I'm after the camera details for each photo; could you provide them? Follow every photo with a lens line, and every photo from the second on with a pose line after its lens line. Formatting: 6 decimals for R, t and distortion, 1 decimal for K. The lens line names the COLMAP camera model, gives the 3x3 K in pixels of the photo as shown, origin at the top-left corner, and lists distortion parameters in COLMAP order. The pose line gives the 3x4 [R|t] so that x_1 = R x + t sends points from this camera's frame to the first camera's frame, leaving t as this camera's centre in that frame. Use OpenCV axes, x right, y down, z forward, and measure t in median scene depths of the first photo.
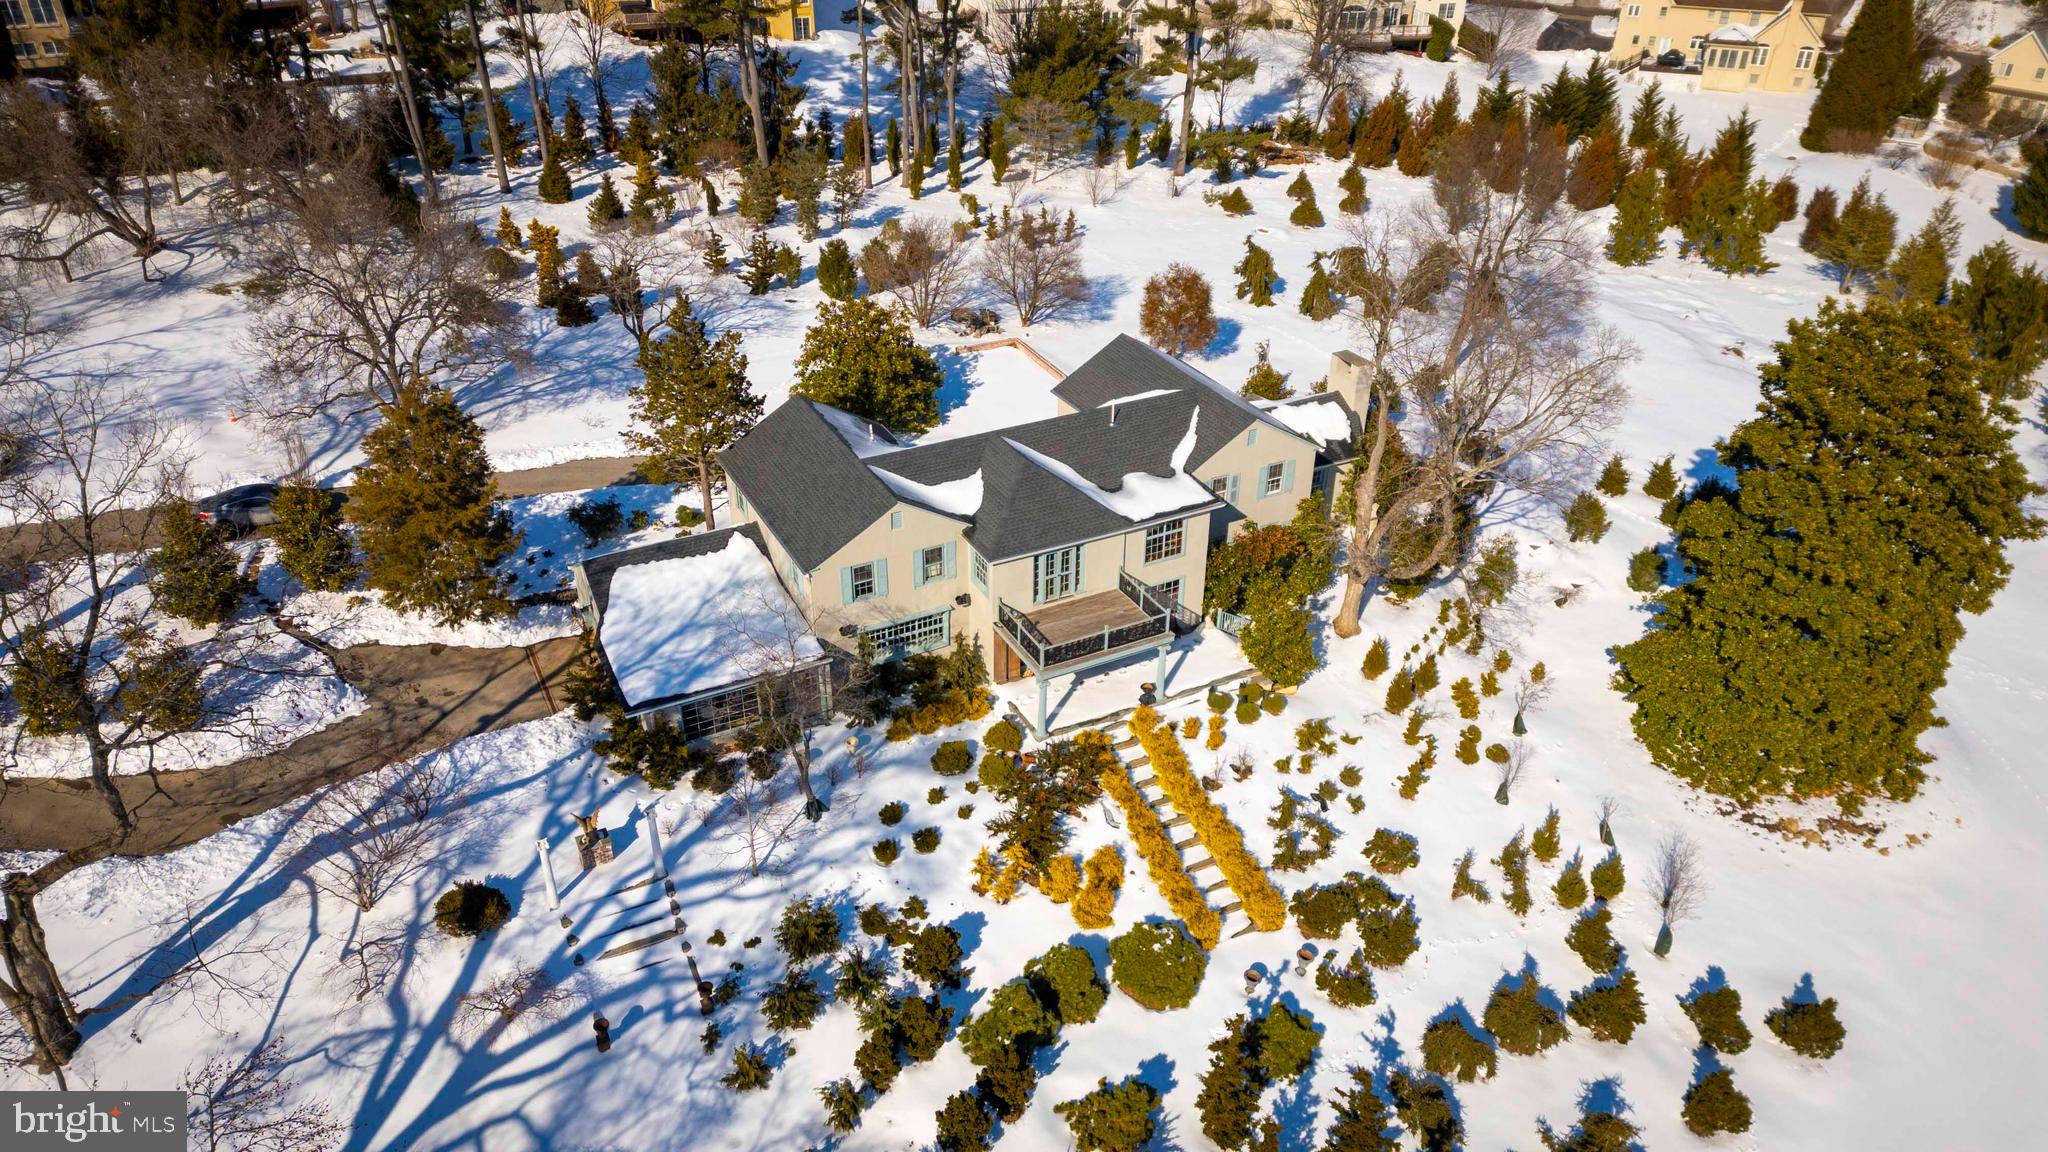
lens RADIAL K [[1403.2, 0, 1024.0], [0, 1403.2, 576.0], [0, 0, 1]] dist [0.121109, -0.153697]
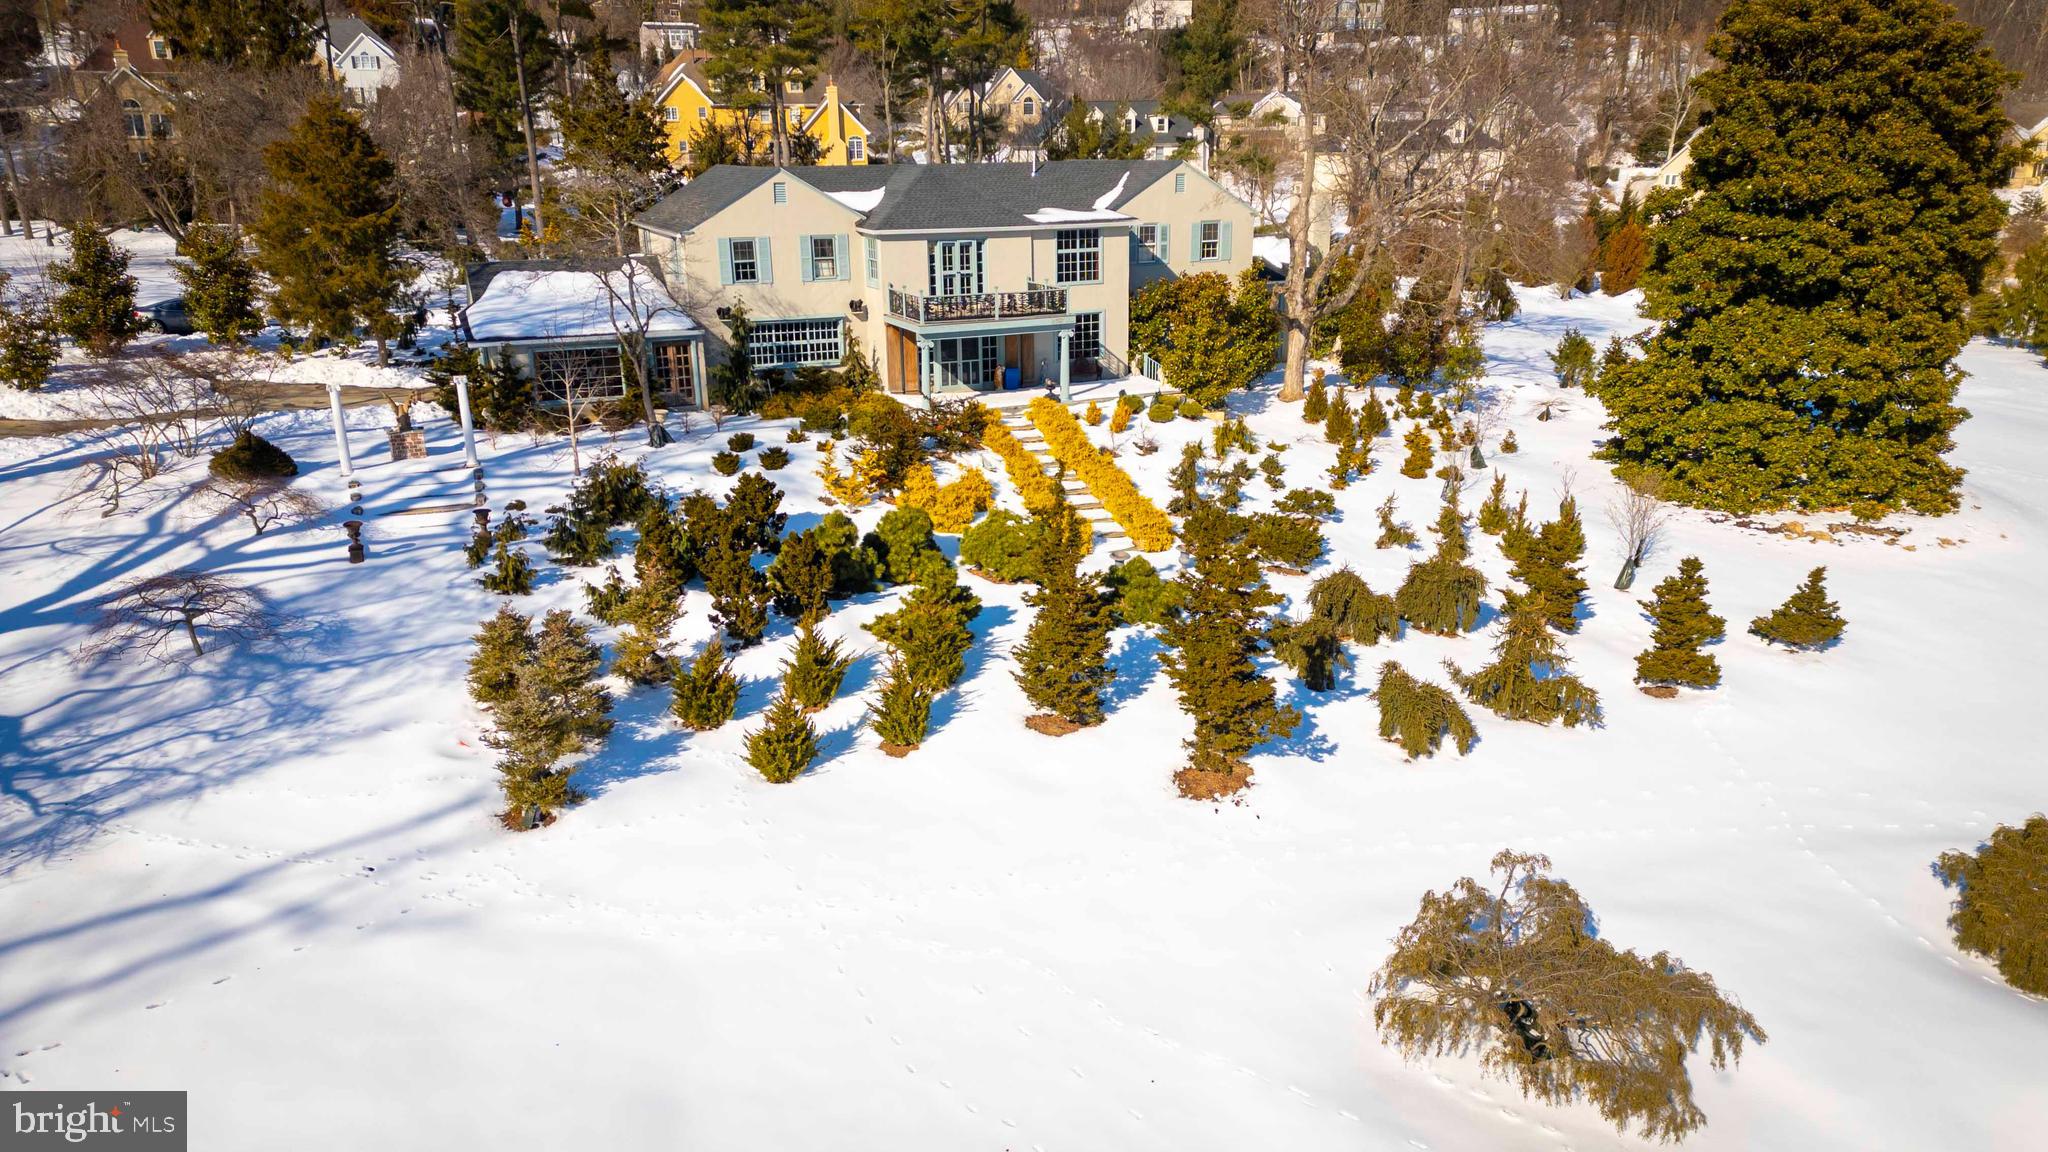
lens RADIAL K [[1403.2, 0, 1024.0], [0, 1403.2, 576.0], [0, 0, 1]] dist [0.121109, -0.153697]
pose [[0.996766, 0.001886, -0.080342, 0.148434], [-0.021295, 0.970186, -0.241423, 0.432732], [0.077492, 0.242353, 0.967088, 0.146250]]
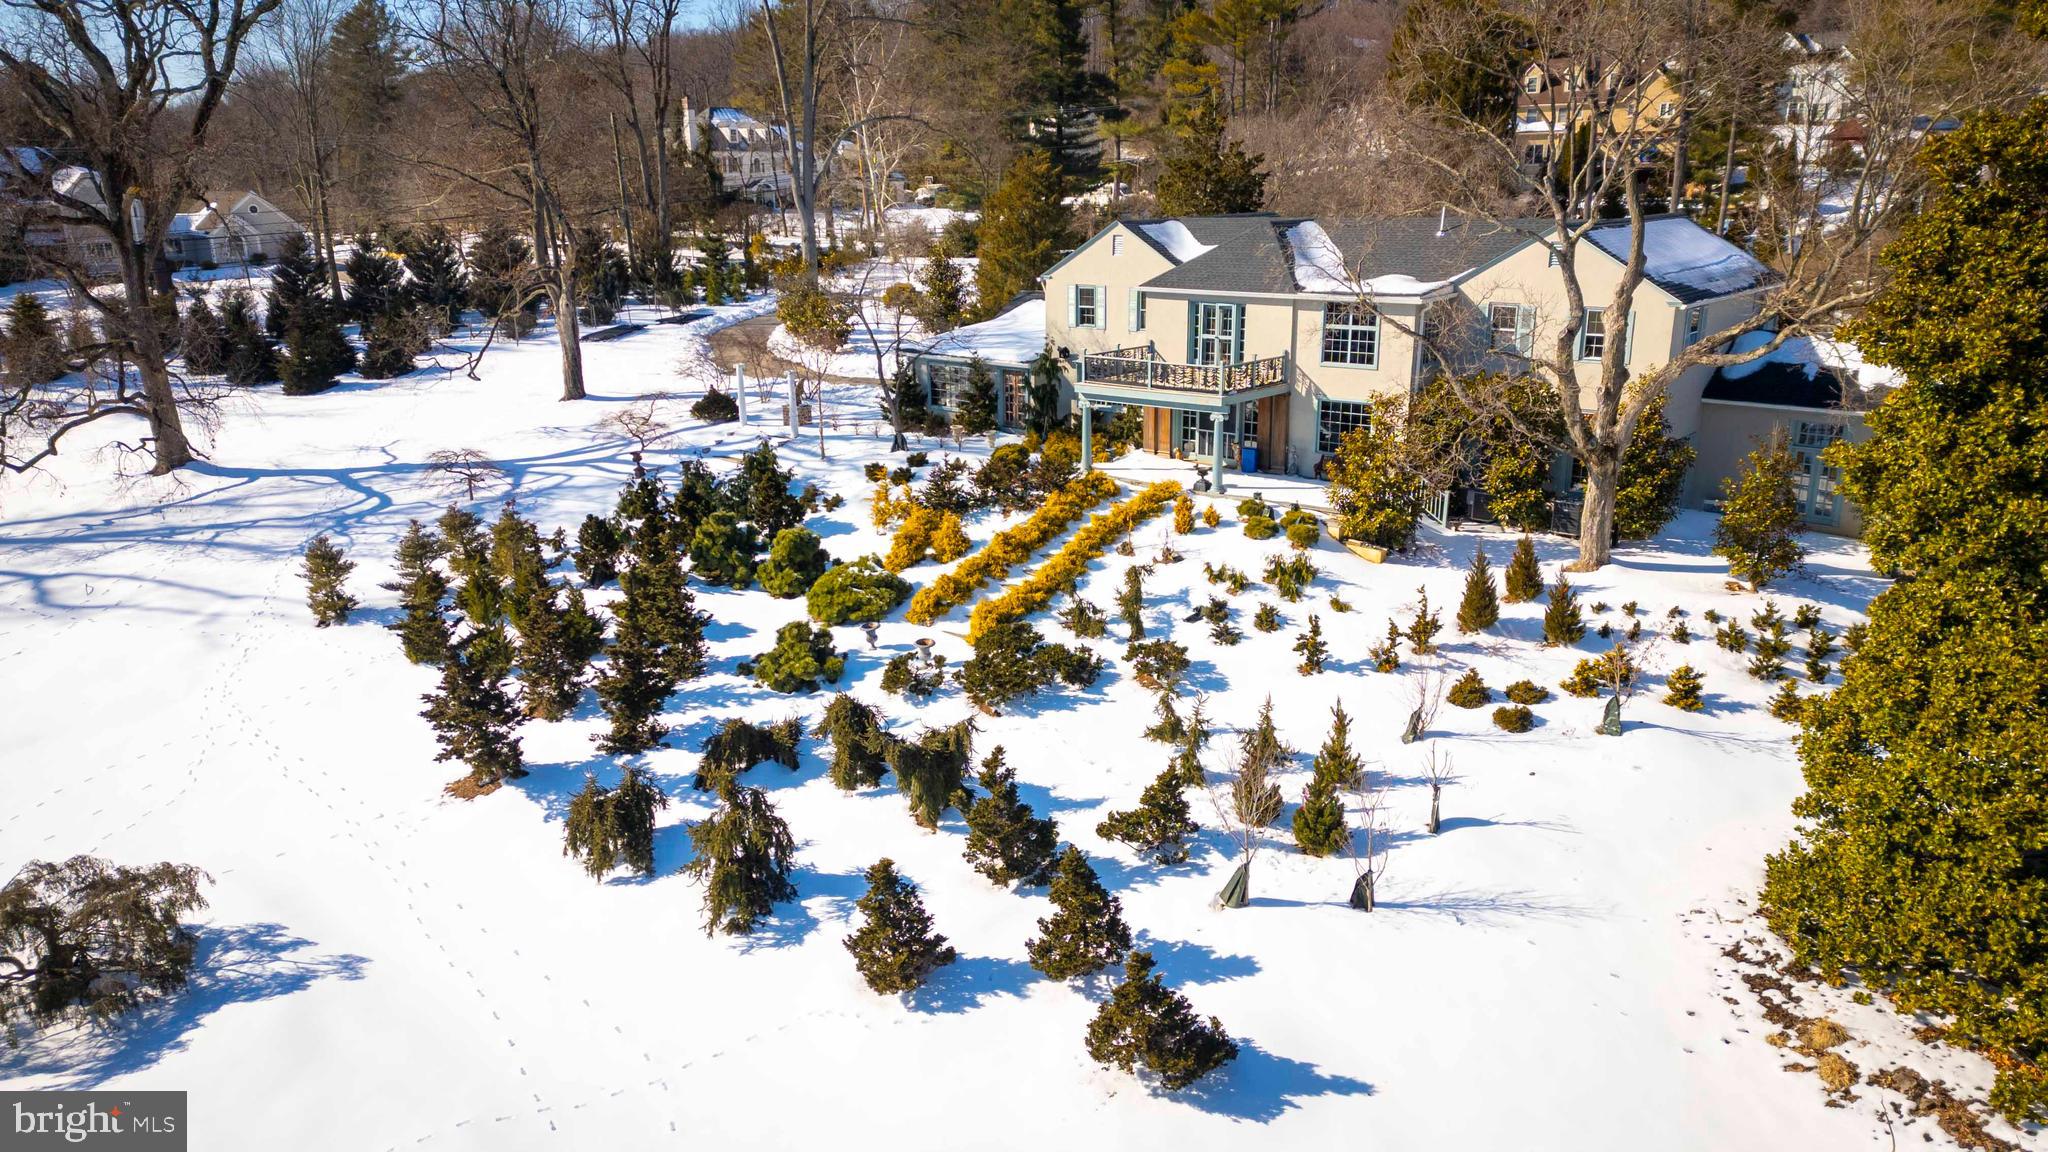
lens RADIAL K [[1398.8, 0, 1033.0], [0, 1398.8, 586.1], [0, 0, 1]] dist [0.117306, -0.135412]
pose [[0.377700, 0.246210, -0.892594, 0.814484], [-0.465739, 0.883690, 0.046677, 0.151010], [0.800269, 0.398086, 0.448439, 0.596181]]
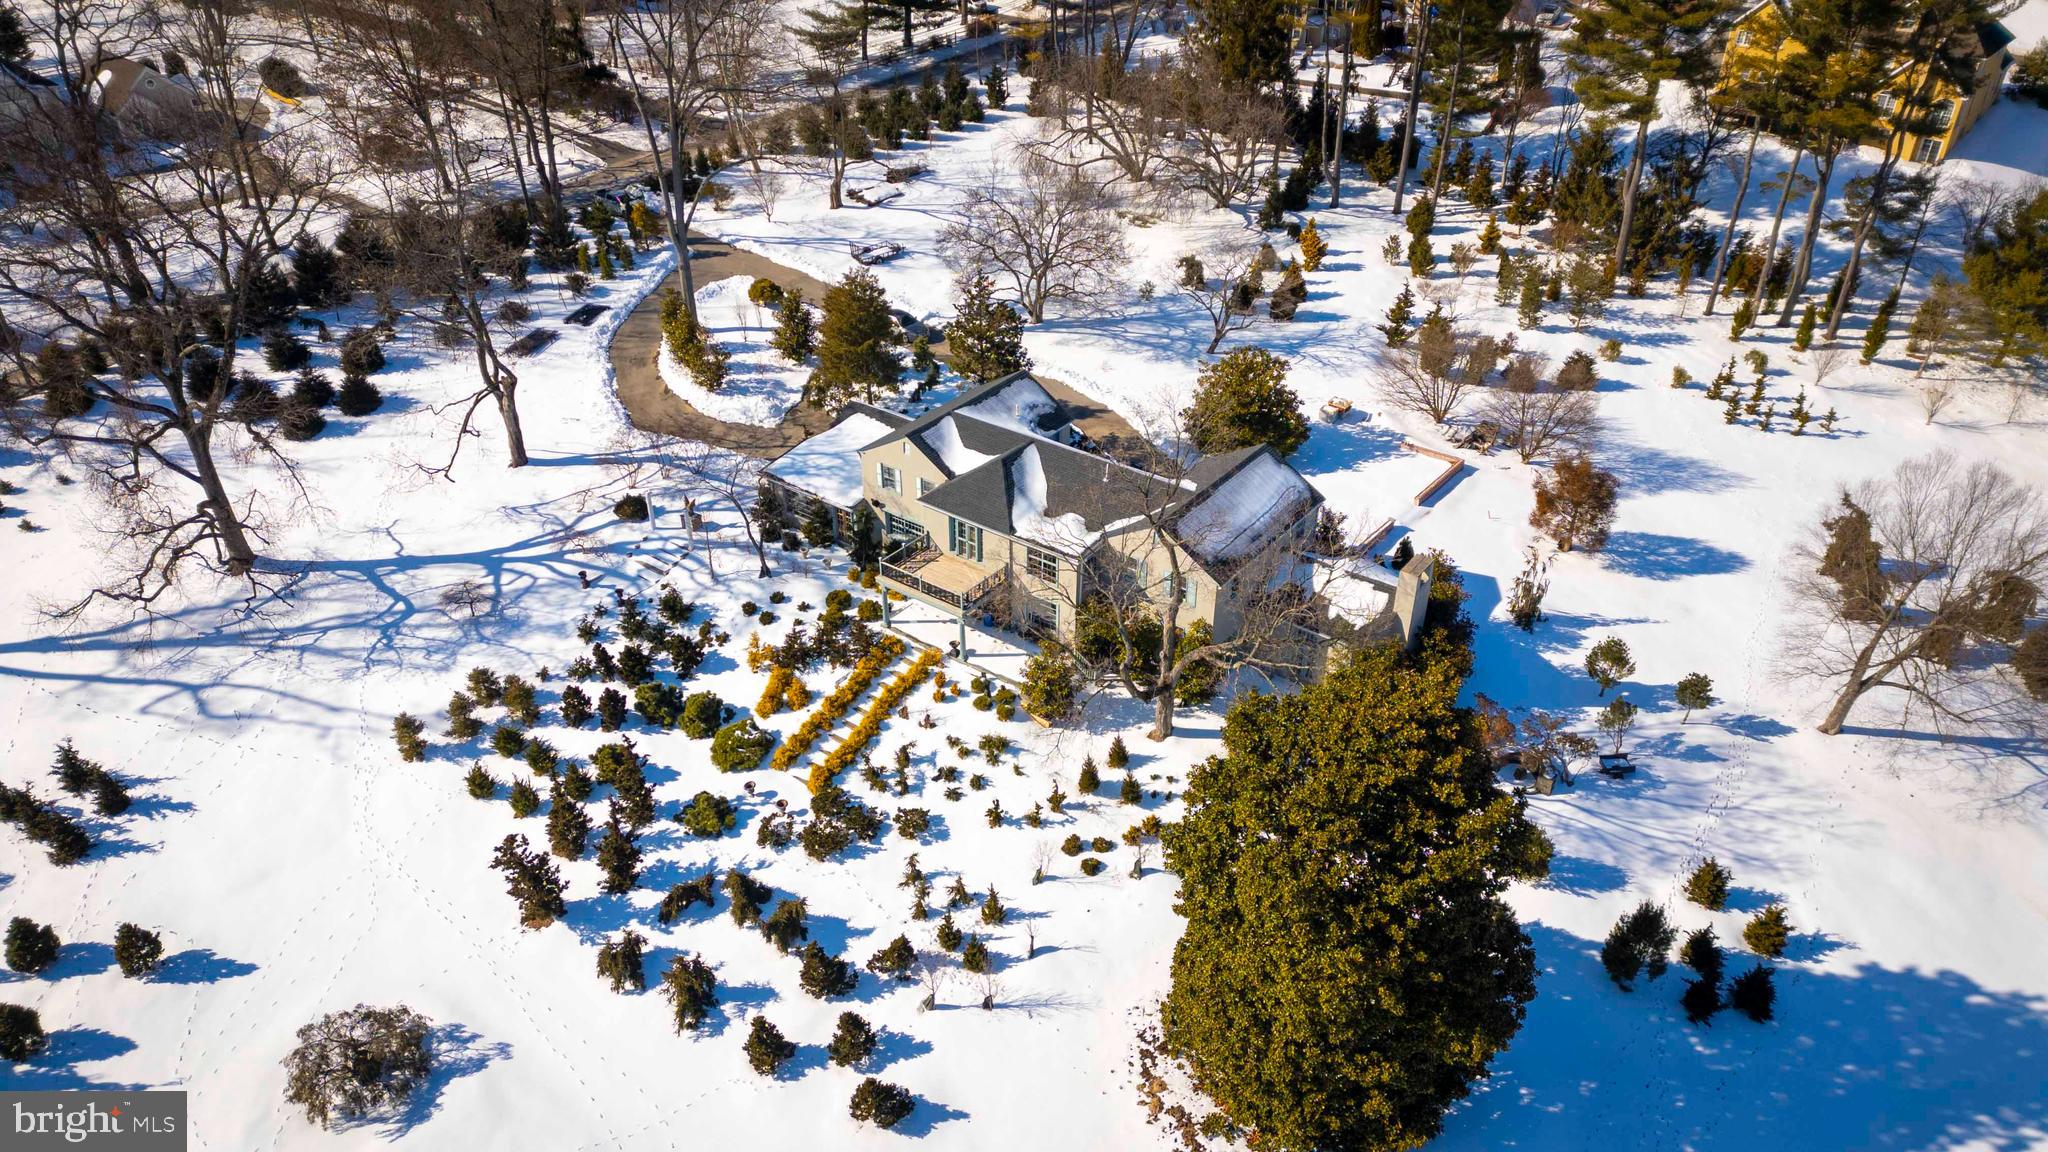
lens RADIAL K [[1403.2, 0, 1024.0], [0, 1403.2, 576.0], [0, 0, 1]] dist [0.121109, -0.153697]
pose [[0.436004, 0.470790, -0.766980, 1.124705], [-0.462242, 0.848394, 0.257993, -0.353297], [0.772161, 0.242044, 0.587522, 0.266397]]
